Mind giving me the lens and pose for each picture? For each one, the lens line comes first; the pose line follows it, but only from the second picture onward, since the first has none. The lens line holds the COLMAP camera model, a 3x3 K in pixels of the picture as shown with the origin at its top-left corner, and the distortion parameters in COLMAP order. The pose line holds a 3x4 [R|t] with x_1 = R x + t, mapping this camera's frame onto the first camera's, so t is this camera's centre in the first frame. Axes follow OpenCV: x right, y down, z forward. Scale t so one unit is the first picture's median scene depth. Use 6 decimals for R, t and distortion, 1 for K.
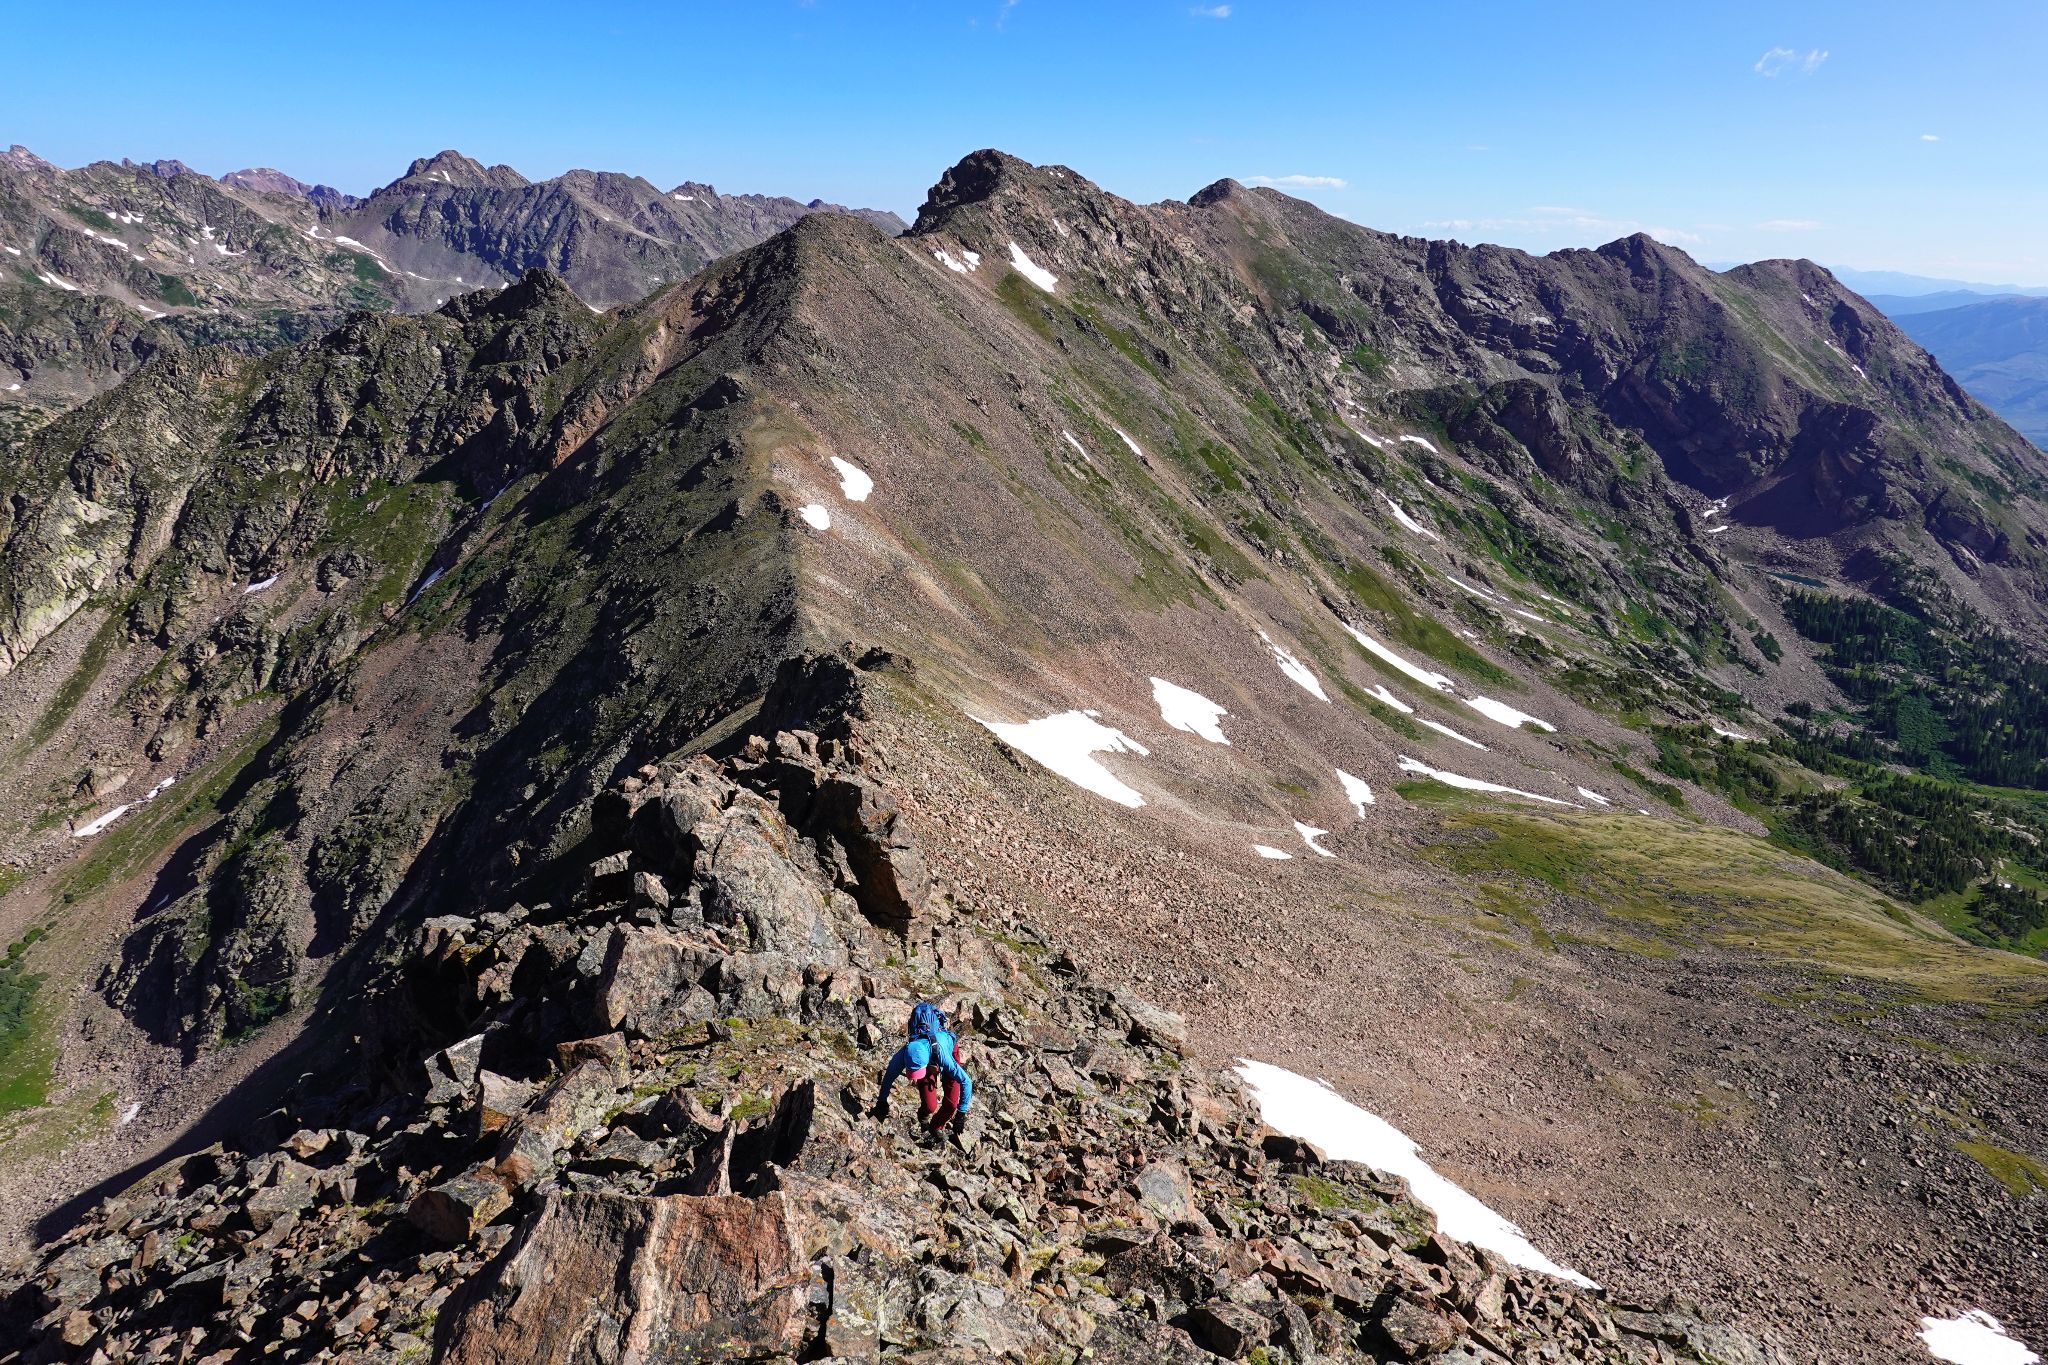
lens RADIAL K [[1374.3, 0, 1014.3], [0, 1374.3, 664.6], [0, 0, 1]] dist [0.006278, -0.006409]
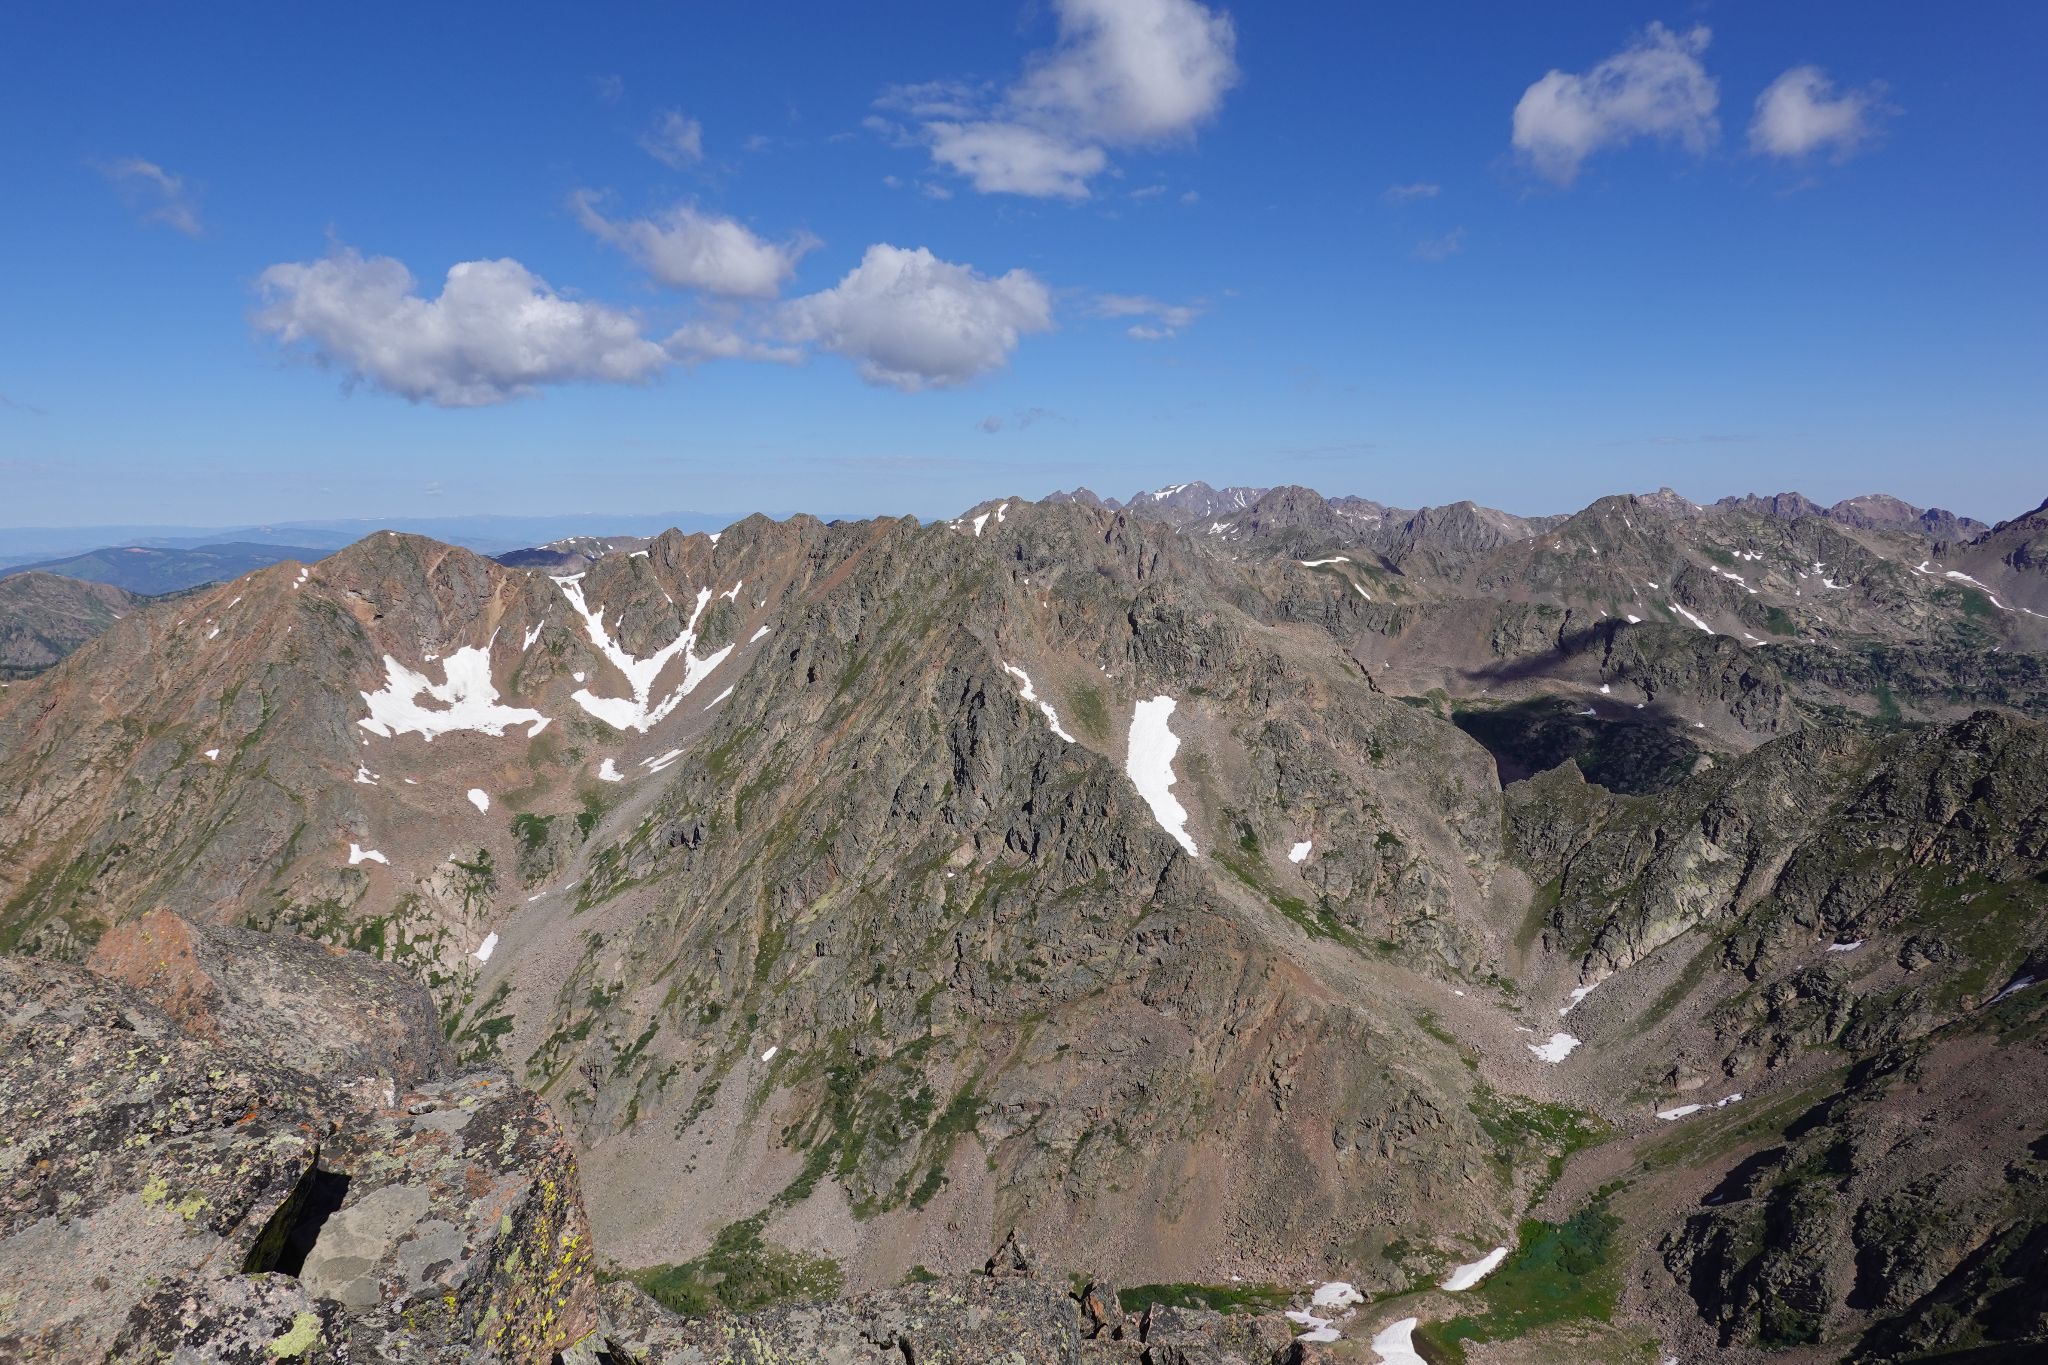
lens RADIAL K [[1374.3, 0, 1014.3], [0, 1374.3, 664.6], [0, 0, 1]] dist [0.006278, -0.006409]
pose [[0.517694, 0.069497, -0.852738, 0.043532], [-0.245730, 0.966779, -0.070391, -0.034014], [0.819518, 0.245984, 0.517574, -0.190016]]
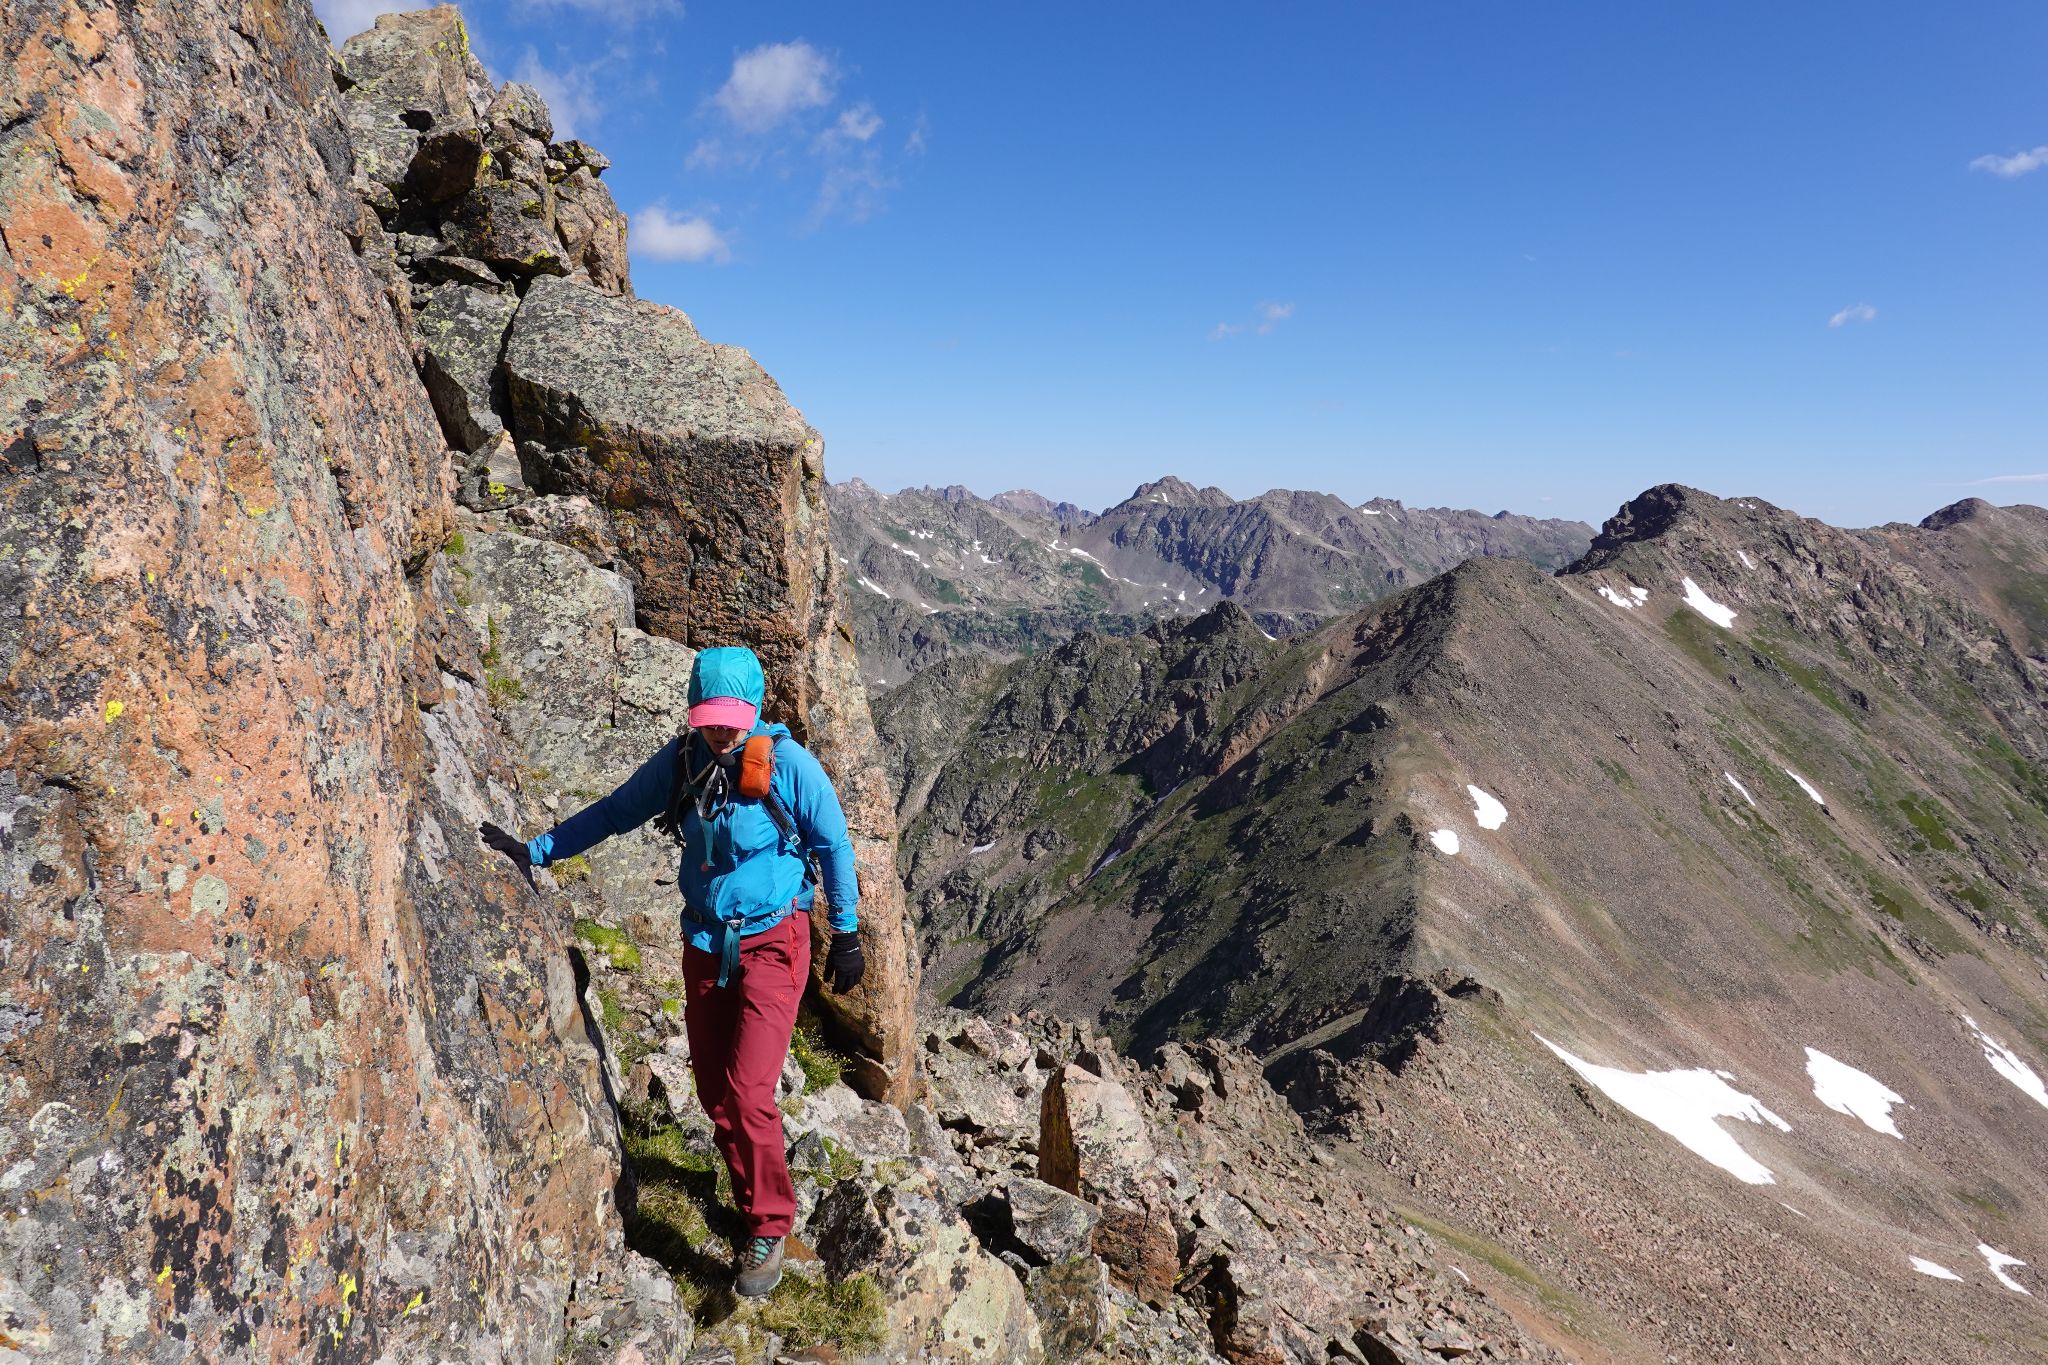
lens RADIAL K [[1374.3, 0, 1014.3], [0, 1374.3, 664.6], [0, 0, 1]] dist [0.006278, -0.006409]
pose [[0.886879, 0.040965, -0.460181, 0.036268], [-0.135386, 0.975378, -0.174095, -0.007597], [0.441719, 0.216704, 0.870588, -0.091580]]
